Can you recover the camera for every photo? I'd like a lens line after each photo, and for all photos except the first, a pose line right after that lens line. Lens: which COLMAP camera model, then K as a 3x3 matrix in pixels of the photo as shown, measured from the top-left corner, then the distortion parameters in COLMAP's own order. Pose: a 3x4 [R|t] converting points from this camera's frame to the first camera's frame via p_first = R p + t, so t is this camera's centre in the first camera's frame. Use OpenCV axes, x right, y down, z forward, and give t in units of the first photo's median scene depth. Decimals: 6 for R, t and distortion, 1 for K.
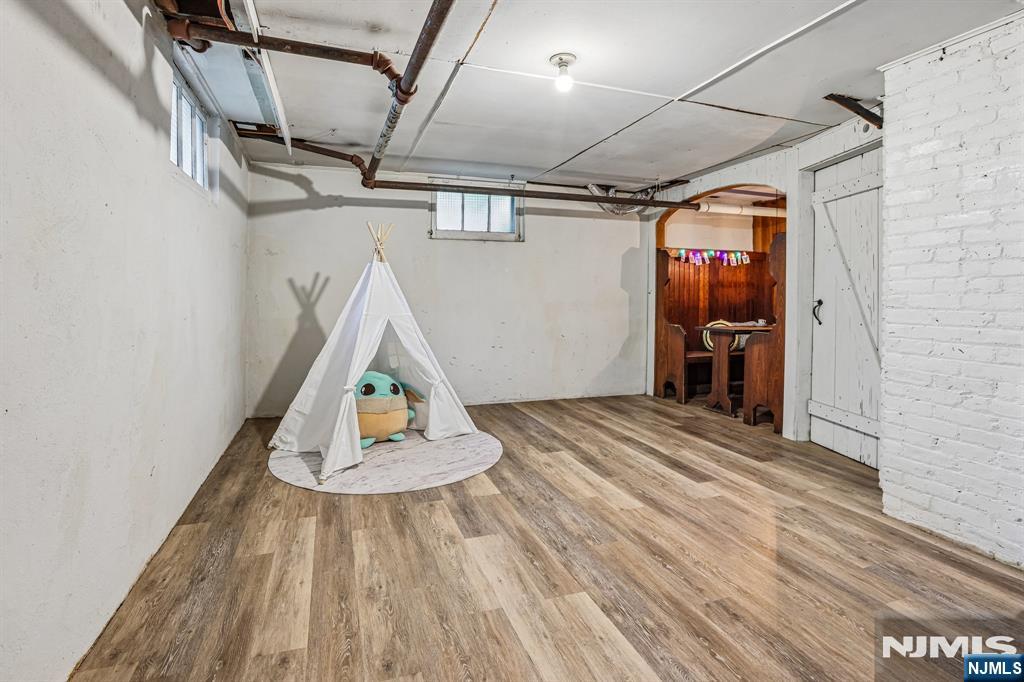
lens RADIAL K [[476.1, 0, 513.7], [0, 476.1, 308.2], [0, 0, 1]] dist [-0.036466, 0.000302]
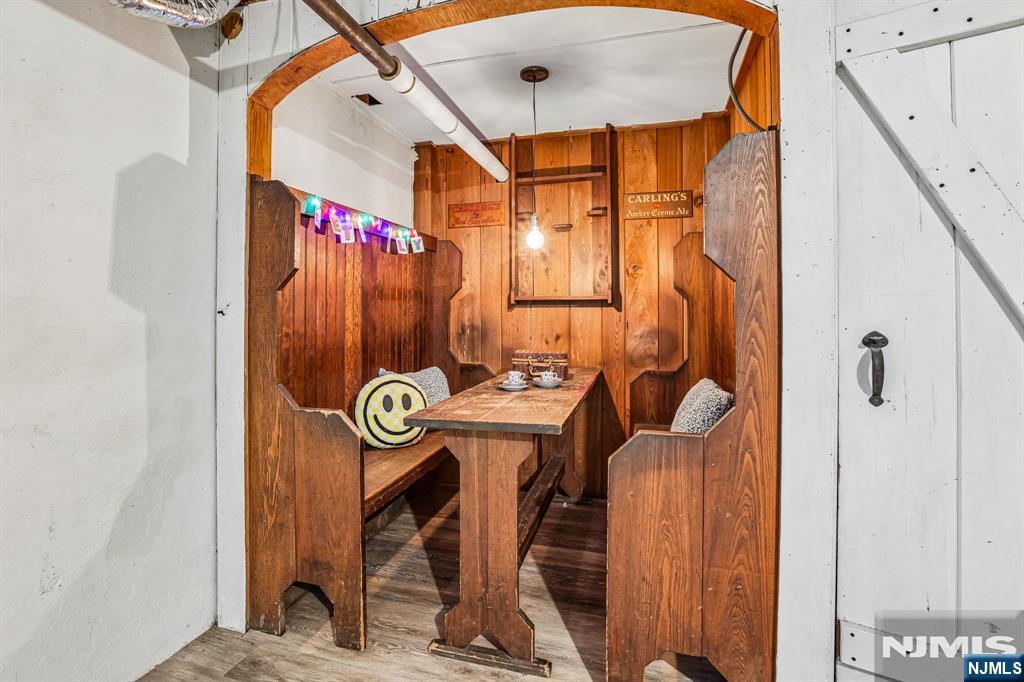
lens RADIAL K [[476.1, 0, 513.7], [0, 476.1, 308.2], [0, 0, 1]] dist [-0.036466, 0.000302]
pose [[0.580485, 0.000045, 0.814271, 0.140368], [0.027325, 0.999436, -0.019535, -0.023116], [-0.813813, 0.033590, 0.580156, 0.645937]]
